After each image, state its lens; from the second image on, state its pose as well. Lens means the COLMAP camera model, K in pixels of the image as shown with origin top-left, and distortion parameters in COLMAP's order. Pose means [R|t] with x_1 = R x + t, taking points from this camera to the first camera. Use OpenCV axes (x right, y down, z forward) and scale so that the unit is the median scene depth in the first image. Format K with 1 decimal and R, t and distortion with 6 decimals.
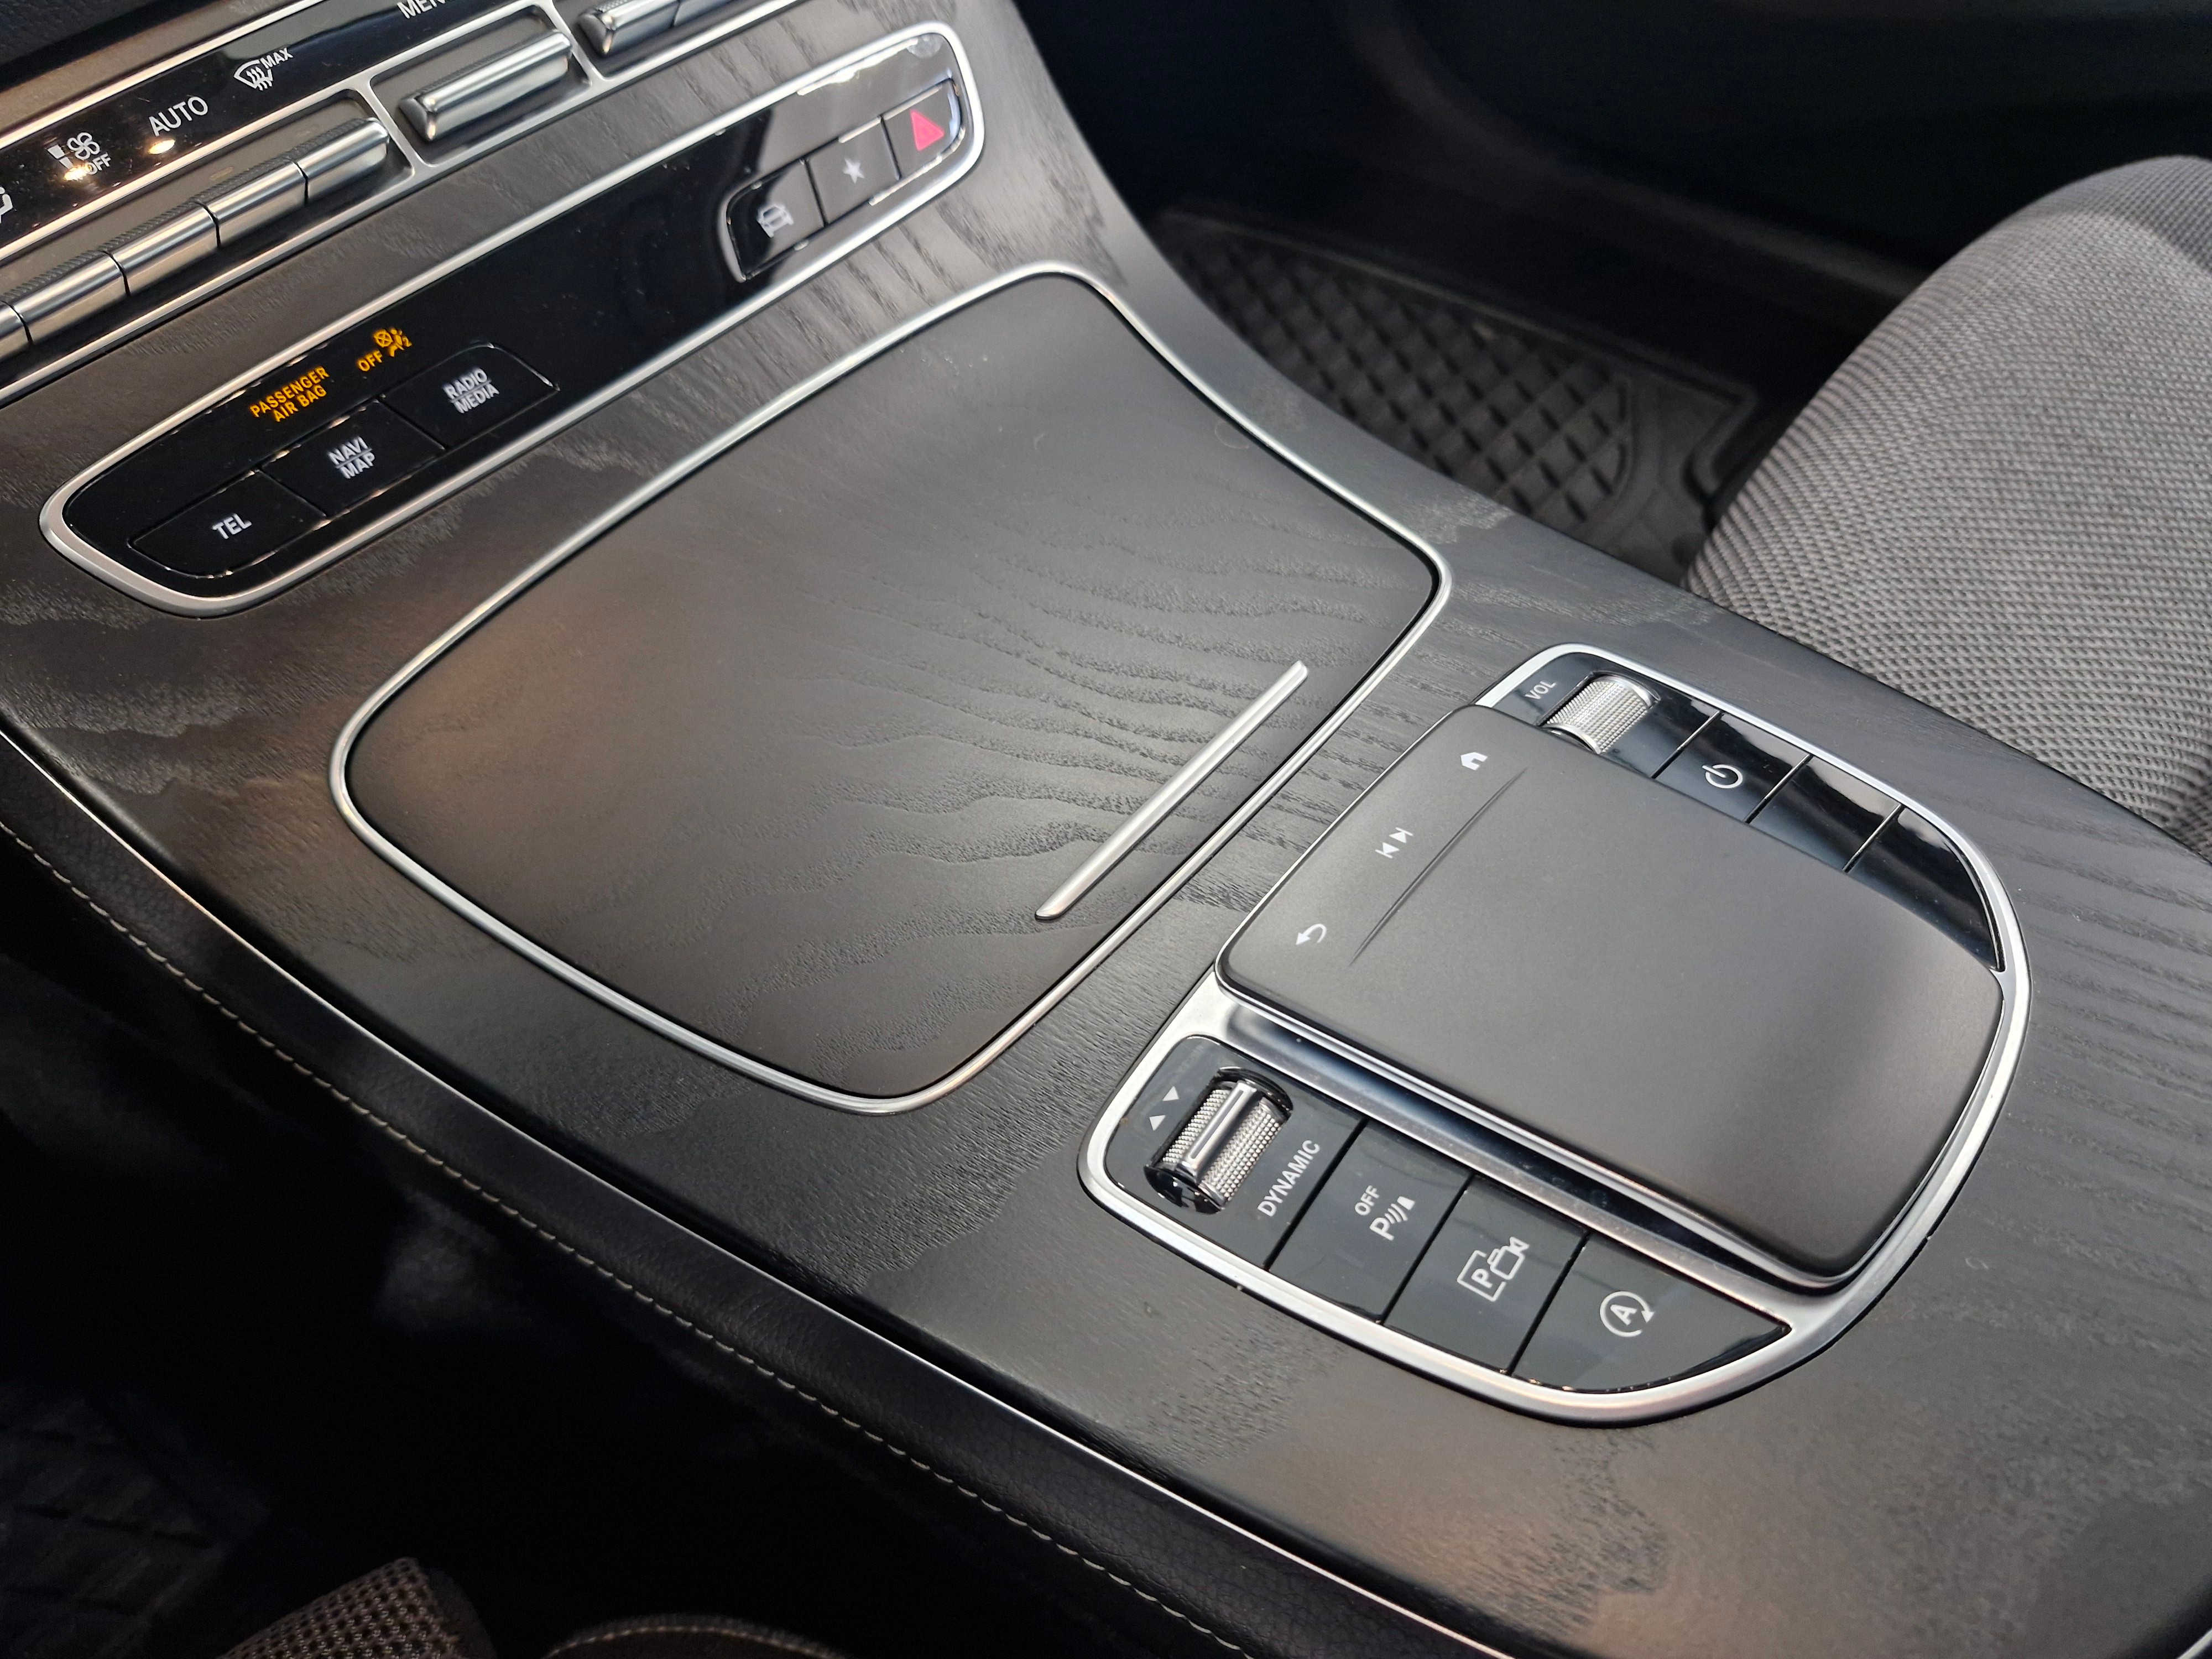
lens RADIAL K [[1700.6, 0, 1107.5], [0, 1700.6, 768.6], [0, 0, 1]] dist [-0.003965, -0.003596]
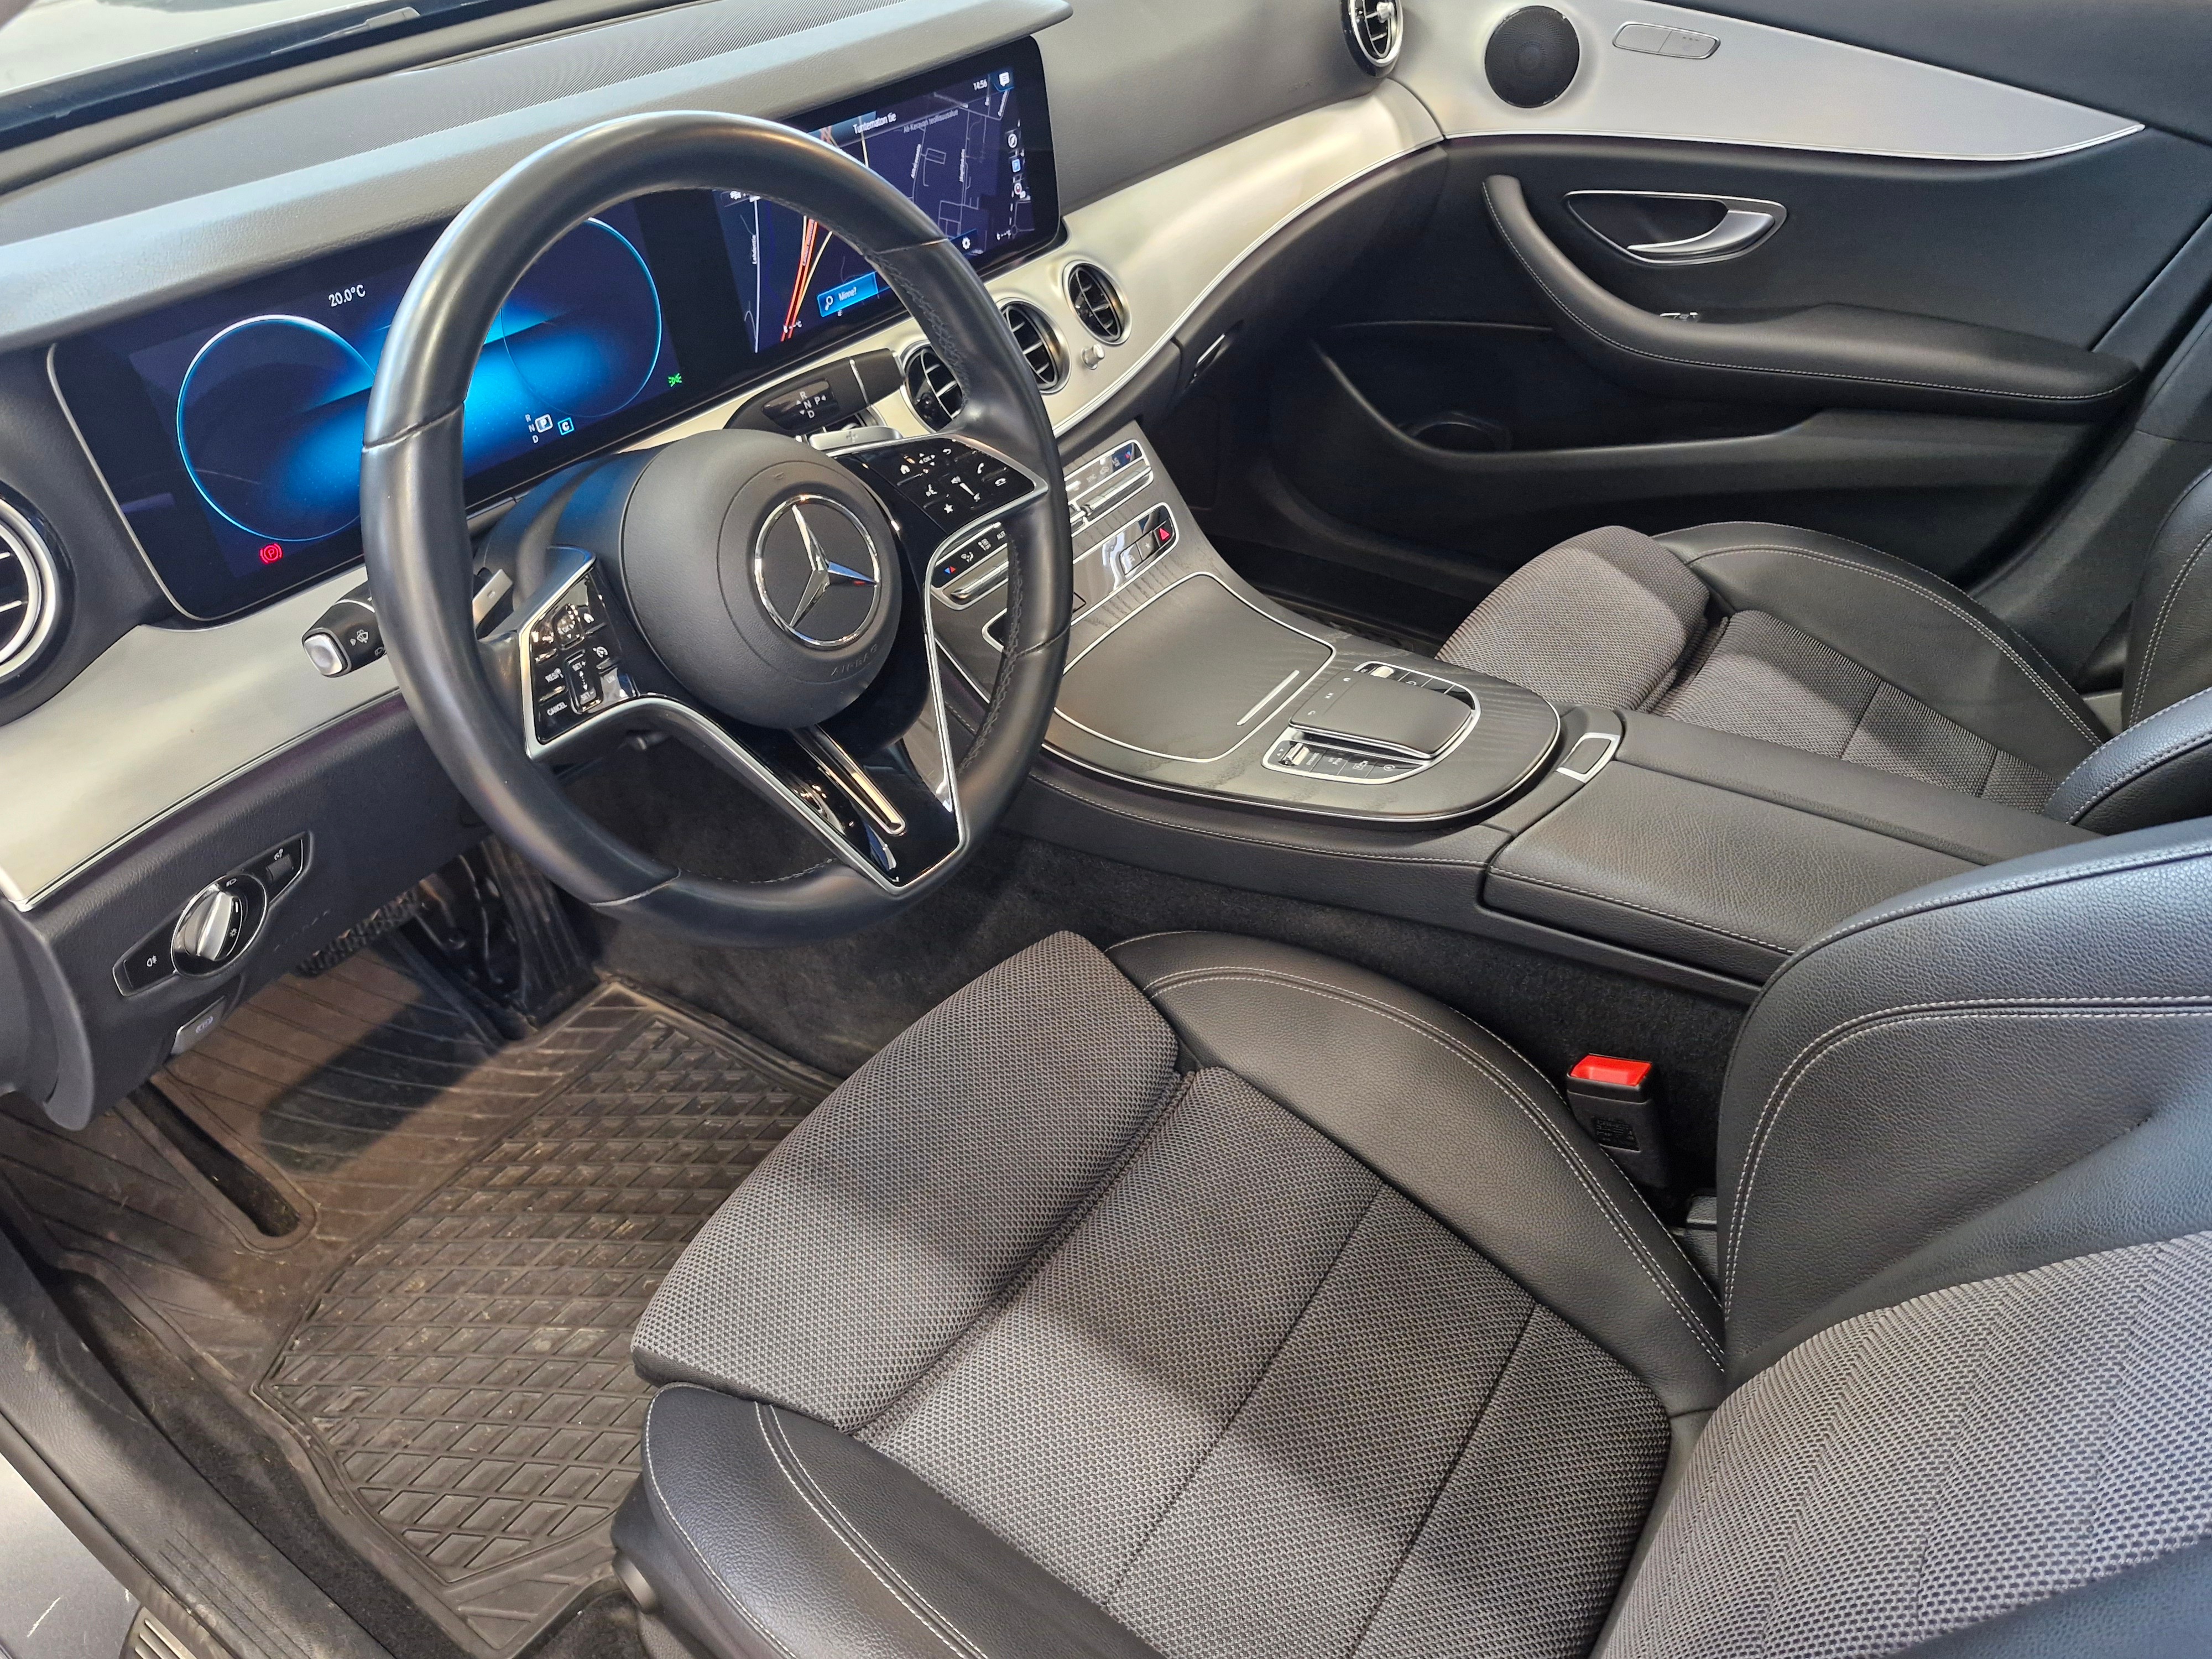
lens RADIAL K [[1564.7, 0, 1101.6], [0, 1564.7, 841.0], [0, 0, 1]] dist [0.096279, -0.149066]
pose [[0.996649, -0.047960, 0.066259, -0.571017], [0.058736, 0.983401, -0.171674, 0.899017], [-0.056926, 0.174990, 0.982923, -2.321155]]
